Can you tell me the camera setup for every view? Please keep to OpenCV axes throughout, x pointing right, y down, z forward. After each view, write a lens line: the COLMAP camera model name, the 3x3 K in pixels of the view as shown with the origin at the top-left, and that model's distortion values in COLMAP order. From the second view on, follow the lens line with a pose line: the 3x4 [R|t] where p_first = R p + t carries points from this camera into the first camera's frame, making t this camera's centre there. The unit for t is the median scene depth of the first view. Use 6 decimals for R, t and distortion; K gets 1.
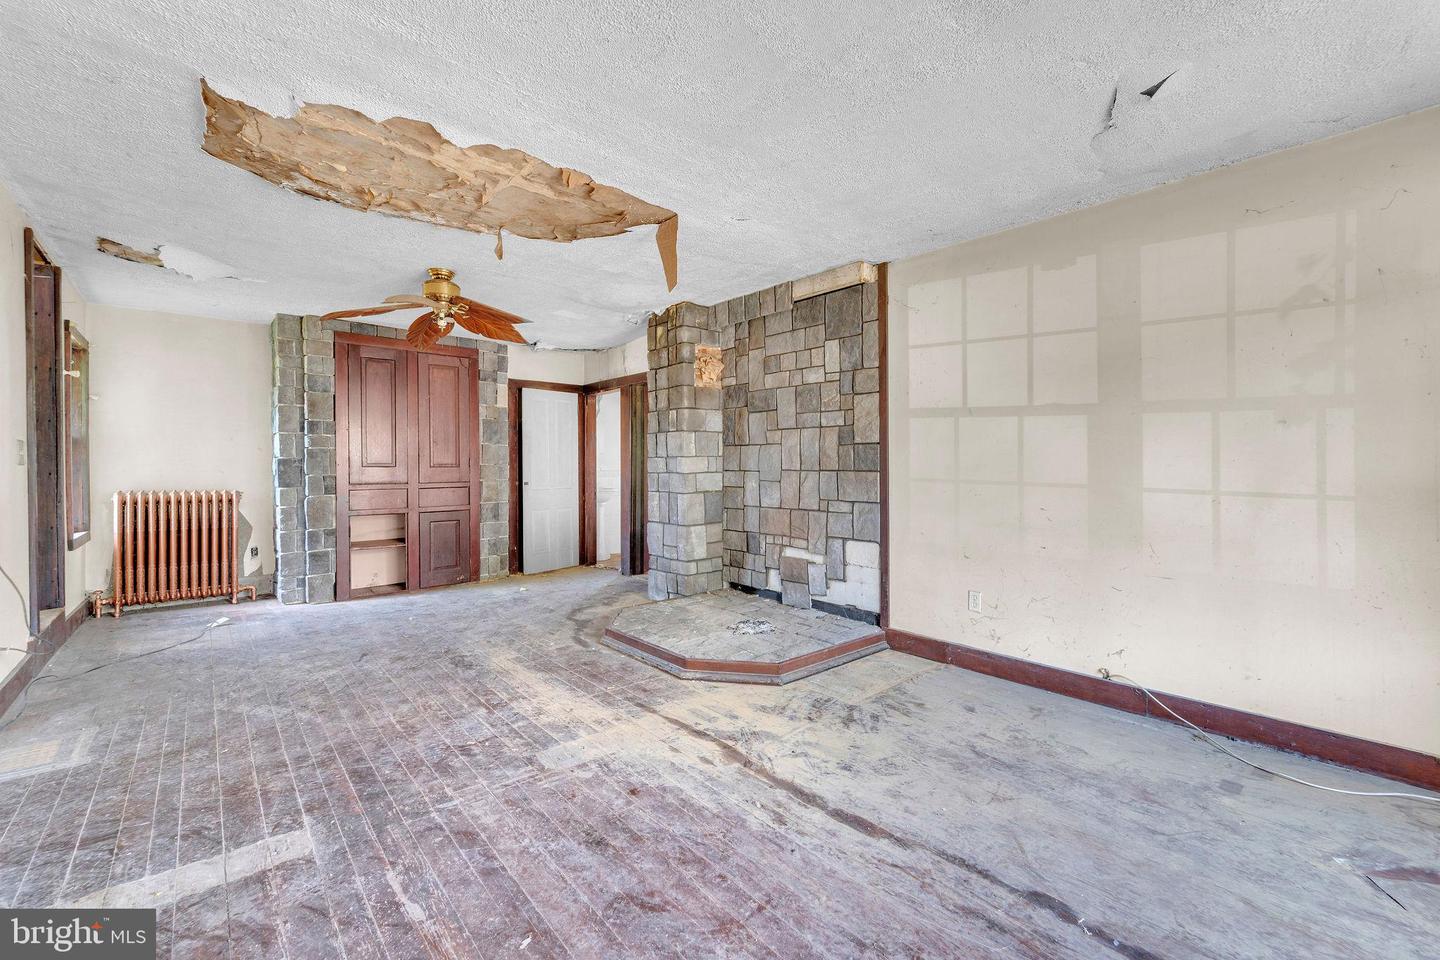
lens RADIAL K [[587.4, 0, 721.9], [0, 587.4, 467.0], [0, 0, 1]] dist [-0.000061, 0.000122]
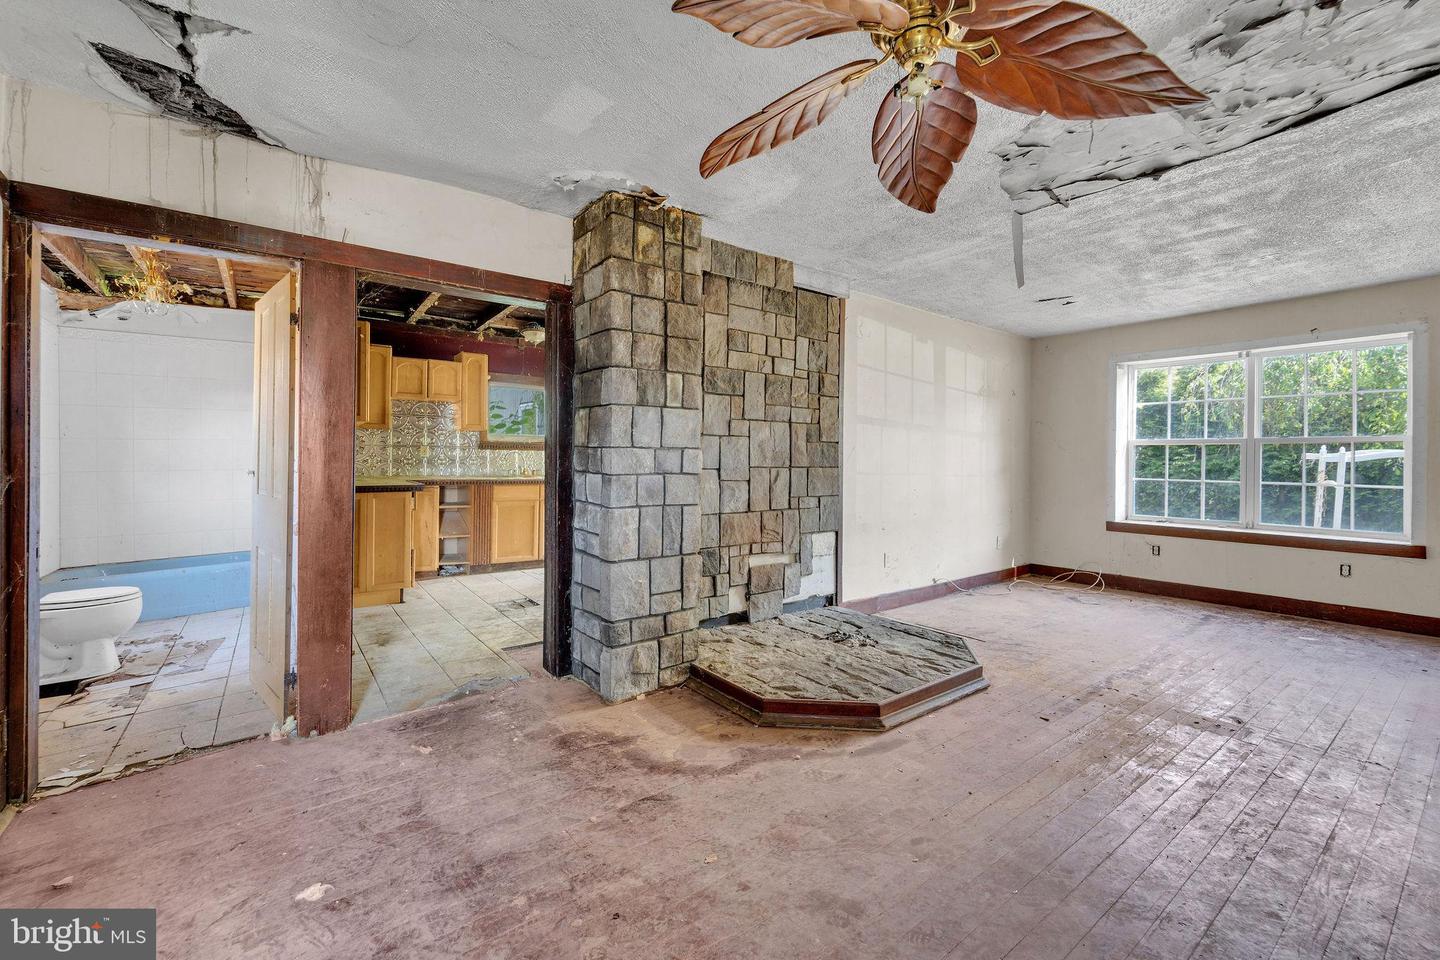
lens RADIAL K [[596.7, 0, 716.1], [0, 596.7, 453.3], [0, 0, 1]] dist [-0.001838, -0.000899]
pose [[0.084582, 0.011638, 0.996349, -0.883110], [-0.003838, 0.999928, -0.011354, -0.005488], [-0.996409, -0.002864, 0.084620, 1.115834]]
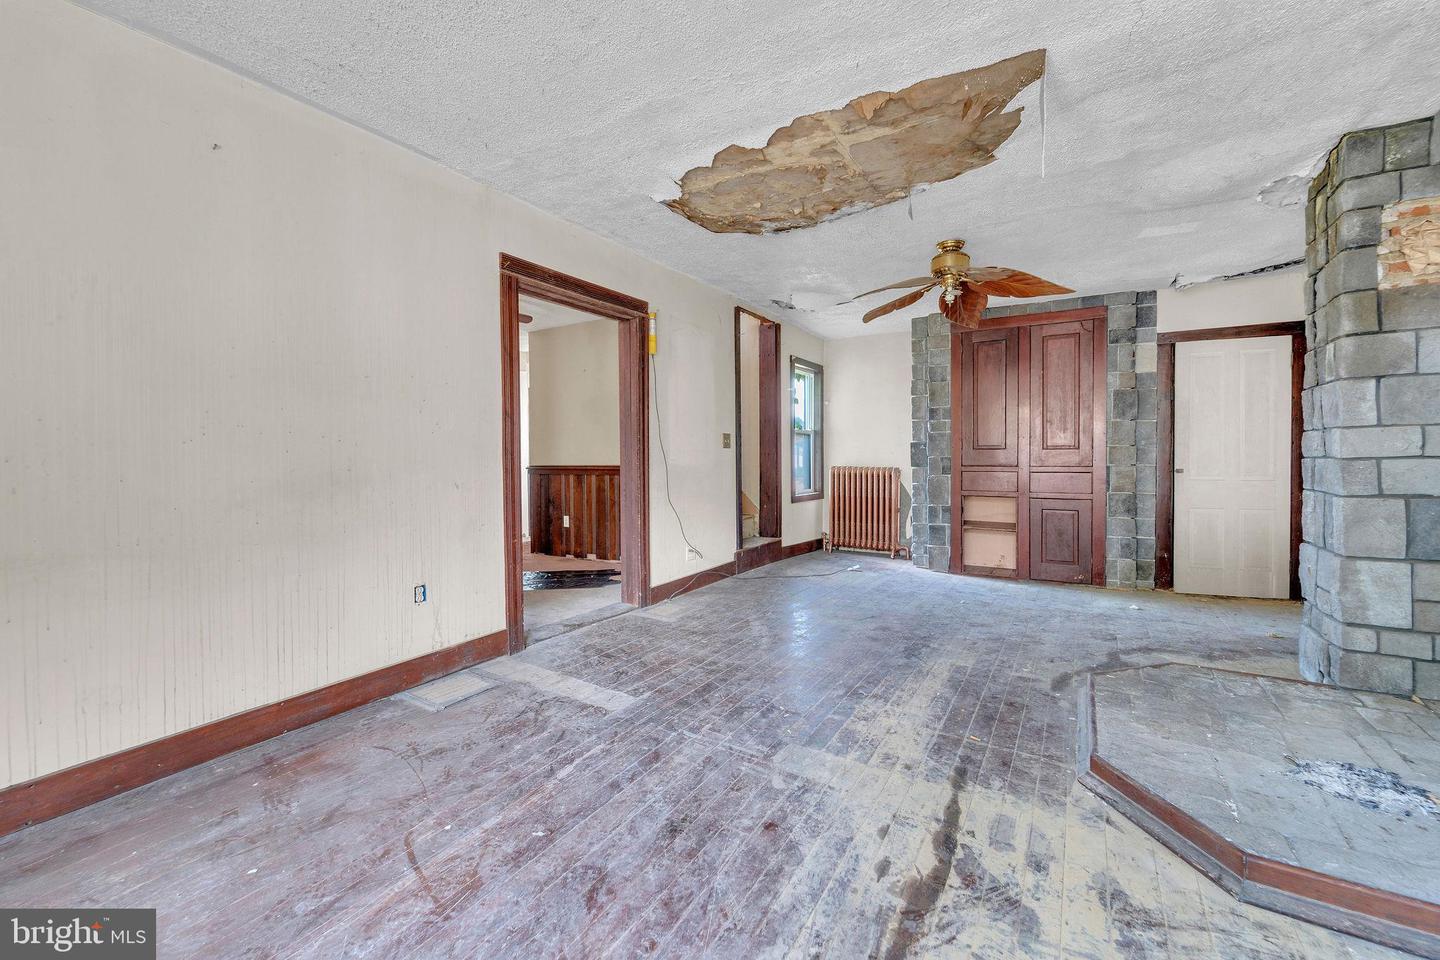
lens RADIAL K [[590.7, 0, 722.1], [0, 590.7, 464.3], [0, 0, 1]] dist [0.009249, -0.006694]
pose [[0.294878, 0.020344, -0.955318, 0.344023], [0.001352, 0.999763, 0.021708, 0.004365], [0.955534, -0.007692, 0.294780, 0.366459]]
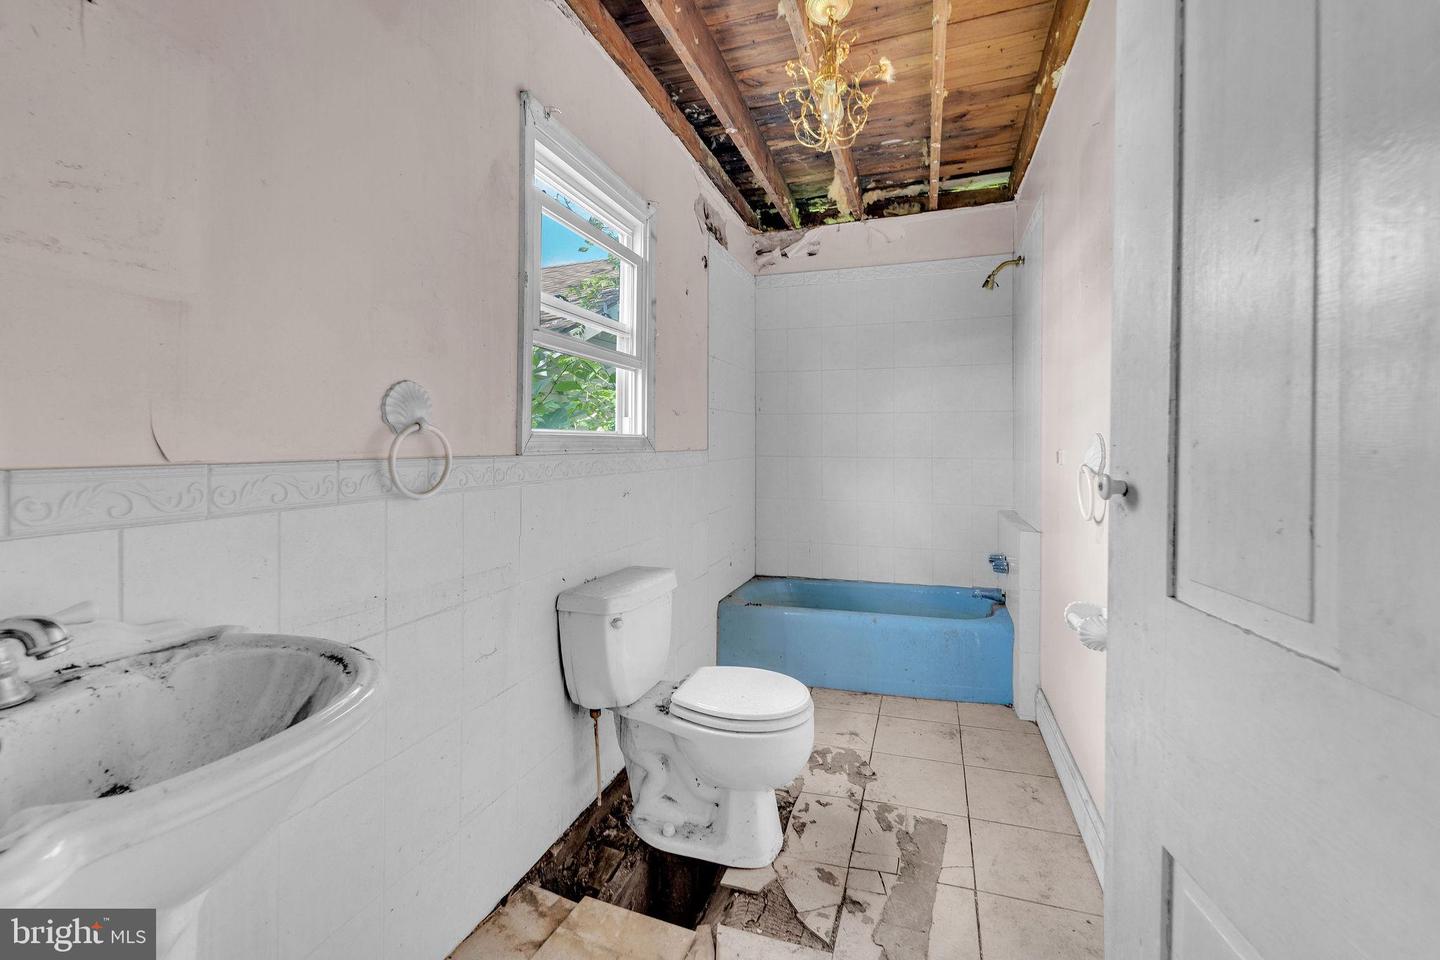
lens RADIAL K [[604.4, 0, 721.4], [0, 604.4, 444.4], [0, 0, 1]] dist [0.000058, -0.000192]
pose [[0.871480, 0.005717, 0.490398, -0.342061], [-0.007685, 0.999968, 0.002000, 0.003193], [-0.490371, -0.005512, 0.871496, 1.696663]]
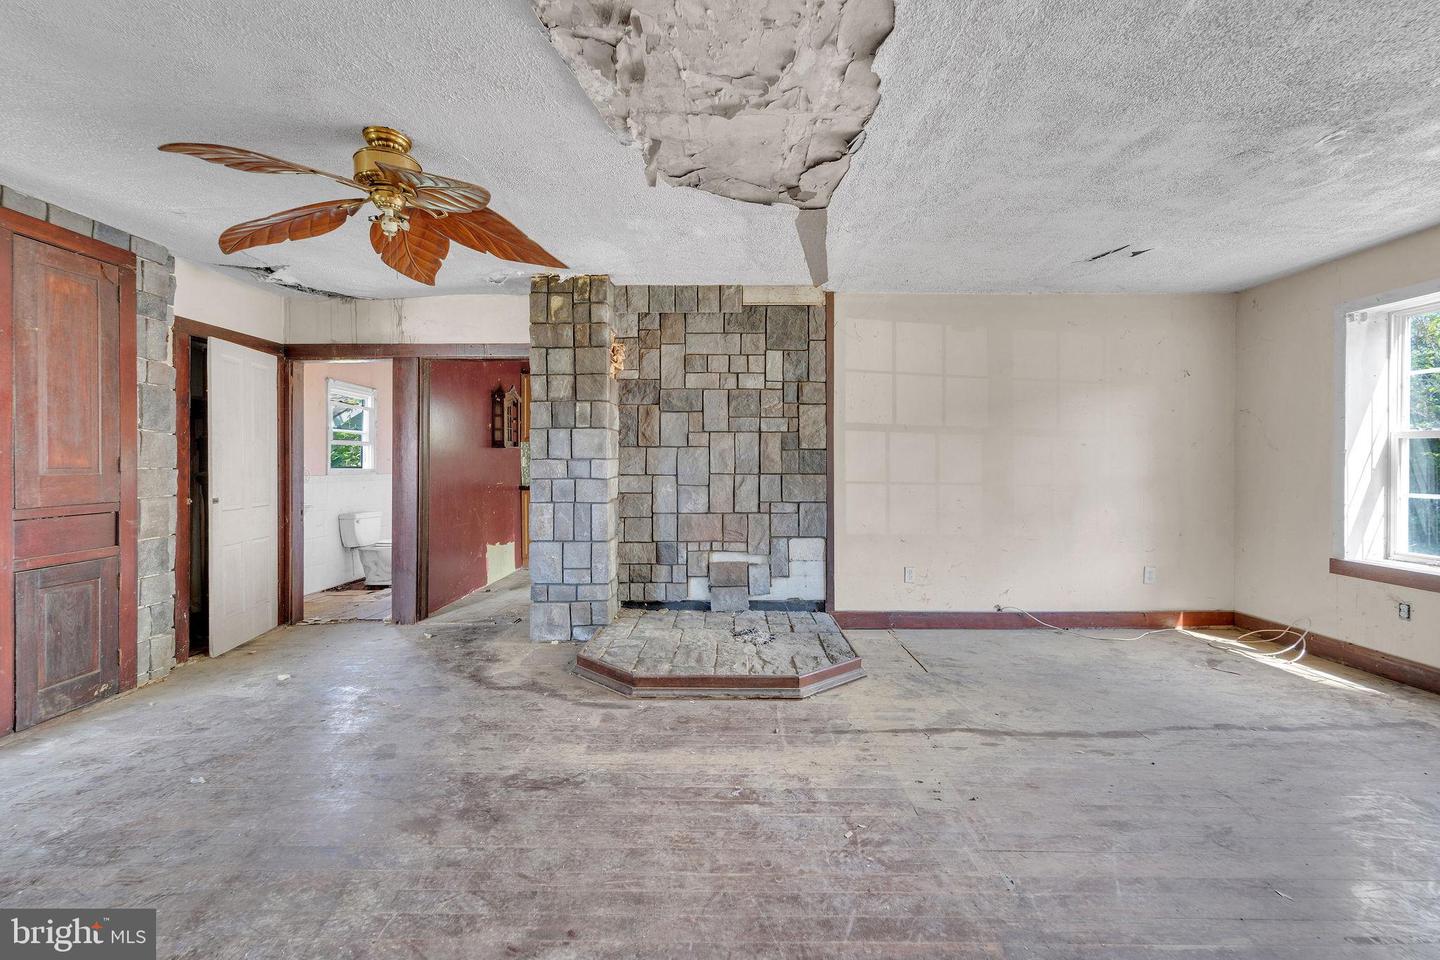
lens RADIAL K [[592.1, 0, 721.0], [0, 592.1, 459.0], [0, 0, 1]] dist [-0.001156, -0.000975]
pose [[0.673878, 0.007682, 0.738803, -0.697577], [0.002278, 0.999920, -0.012476, -0.007852], [-0.738839, 0.010090, 0.673806, 0.373251]]
